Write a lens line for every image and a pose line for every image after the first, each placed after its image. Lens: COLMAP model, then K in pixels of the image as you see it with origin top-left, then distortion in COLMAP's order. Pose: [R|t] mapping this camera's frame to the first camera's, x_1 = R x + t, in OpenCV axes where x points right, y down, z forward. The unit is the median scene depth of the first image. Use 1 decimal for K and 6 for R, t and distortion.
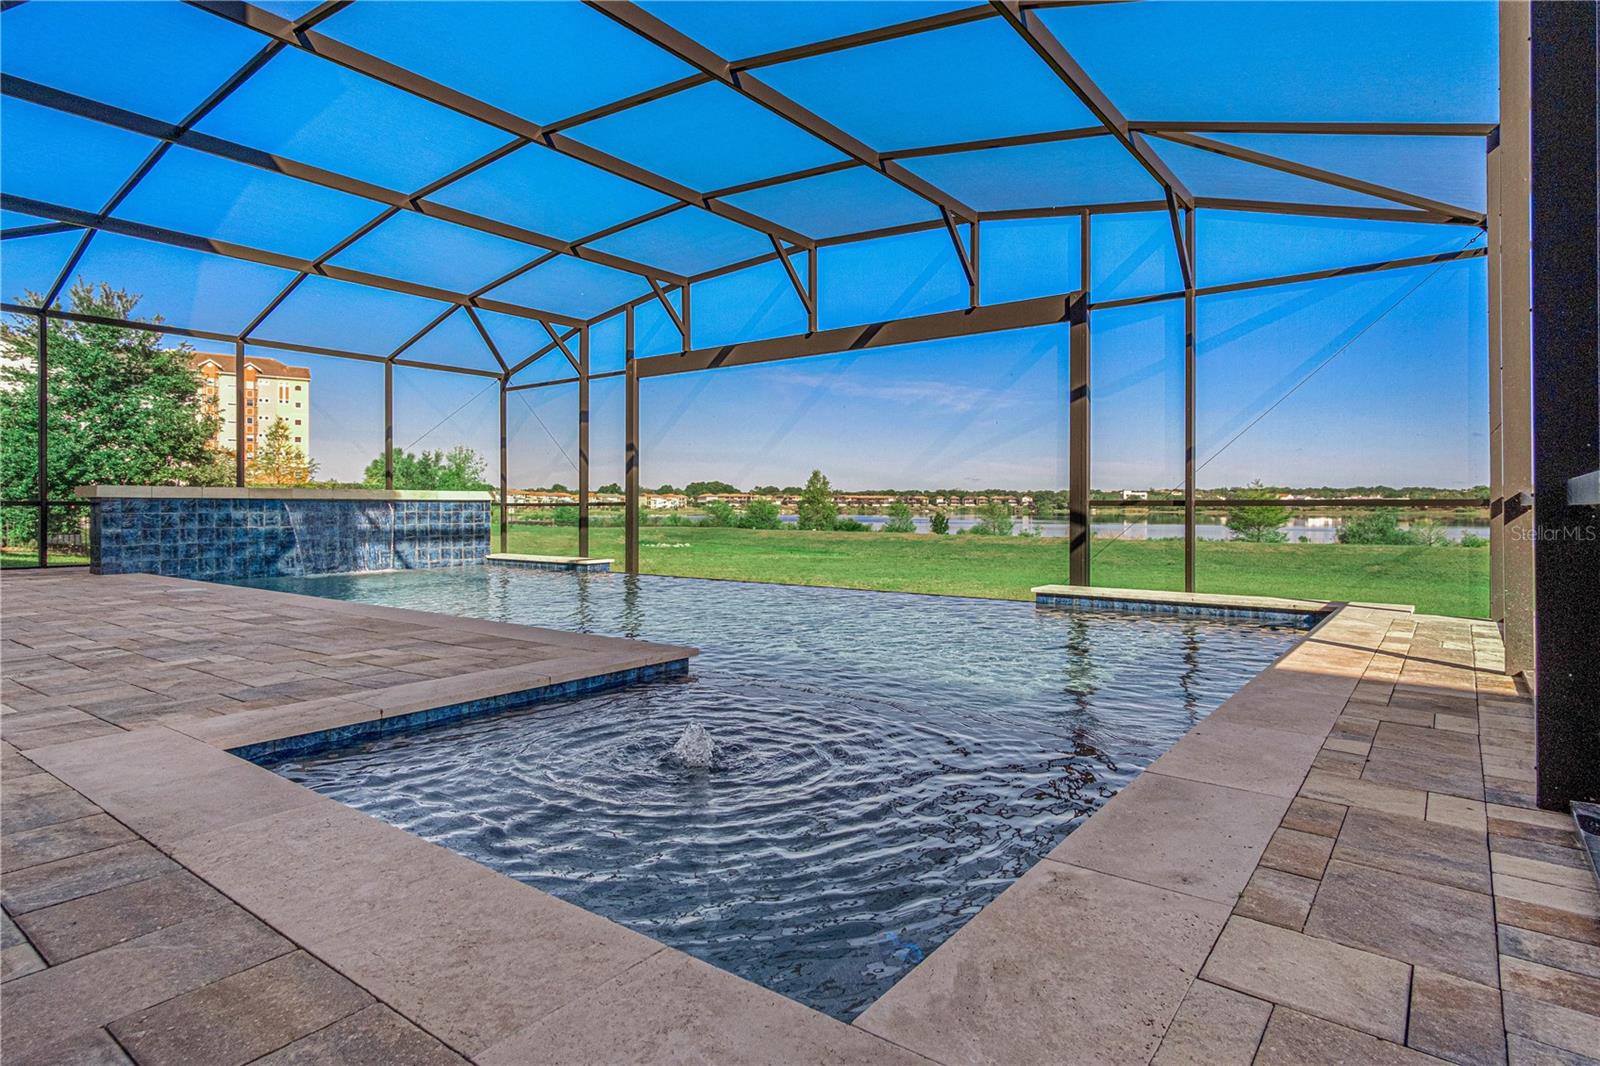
lens RADIAL K [[855.8, 0, 801.0], [0, 855.8, 523.5], [0, 0, 1]] dist [0.014582, -0.000507]
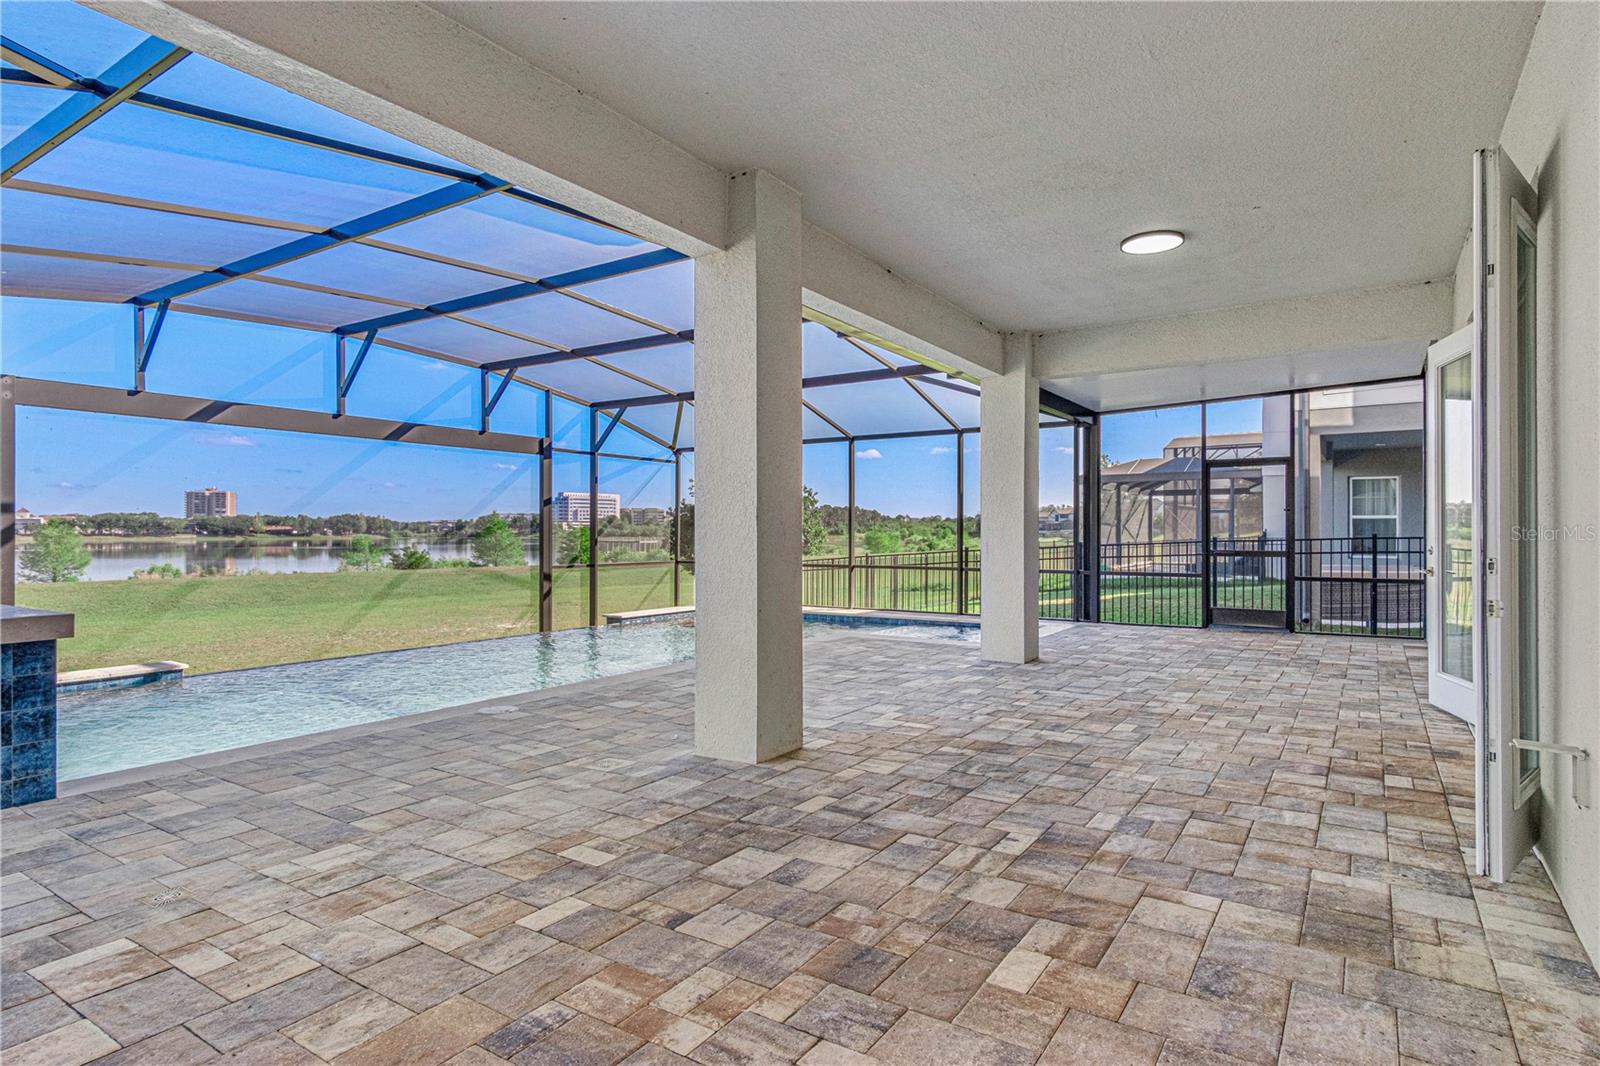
lens RADIAL K [[855.8, 0, 800.2], [0, 855.8, 533.5], [0, 0, 1]] dist [0.014582, -0.000507]
pose [[-0.063390, -0.001009, 0.997988, -1.292989], [0.010897, 0.999939, 0.001703, -0.092991], [-0.997929, 0.010983, -0.063375, 0.634191]]
